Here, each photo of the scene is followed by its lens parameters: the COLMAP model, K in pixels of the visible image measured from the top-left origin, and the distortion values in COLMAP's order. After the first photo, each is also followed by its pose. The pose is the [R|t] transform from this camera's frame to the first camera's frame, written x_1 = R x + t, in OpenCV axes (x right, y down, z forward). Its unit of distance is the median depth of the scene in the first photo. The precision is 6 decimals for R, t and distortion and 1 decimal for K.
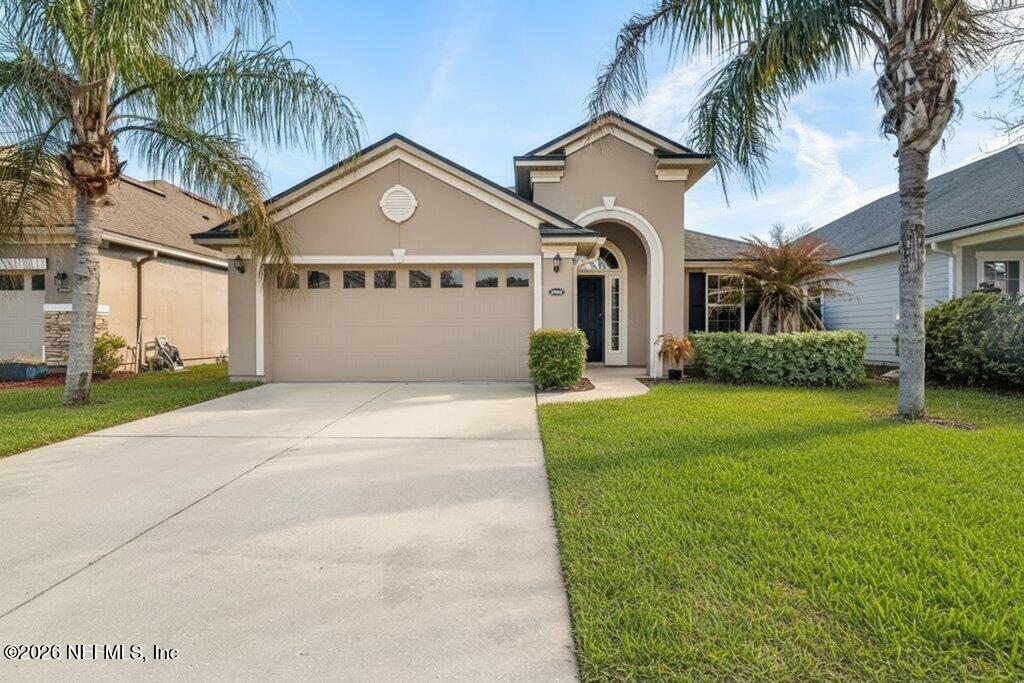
lens RADIAL K [[497.5, 0, 513.3], [0, 497.5, 329.0], [0, 0, 1]] dist [0.001446, 0.000289]
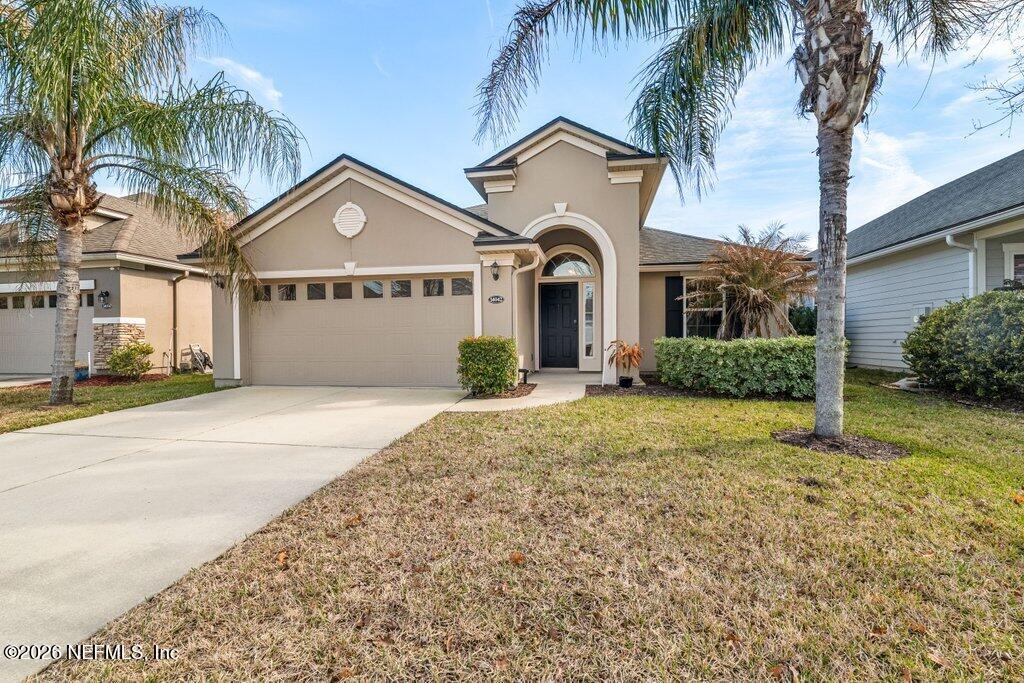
lens RADIAL K [[458.7, 0, 508.5], [0, 458.7, 337.0], [0, 0, 1]] dist [-0.001621, -0.000154]
pose [[0.986190, -0.005899, -0.165514, 0.266243], [0.006975, 0.999958, 0.005917, -0.003343], [0.165473, -0.006989, 0.986190, 0.082383]]
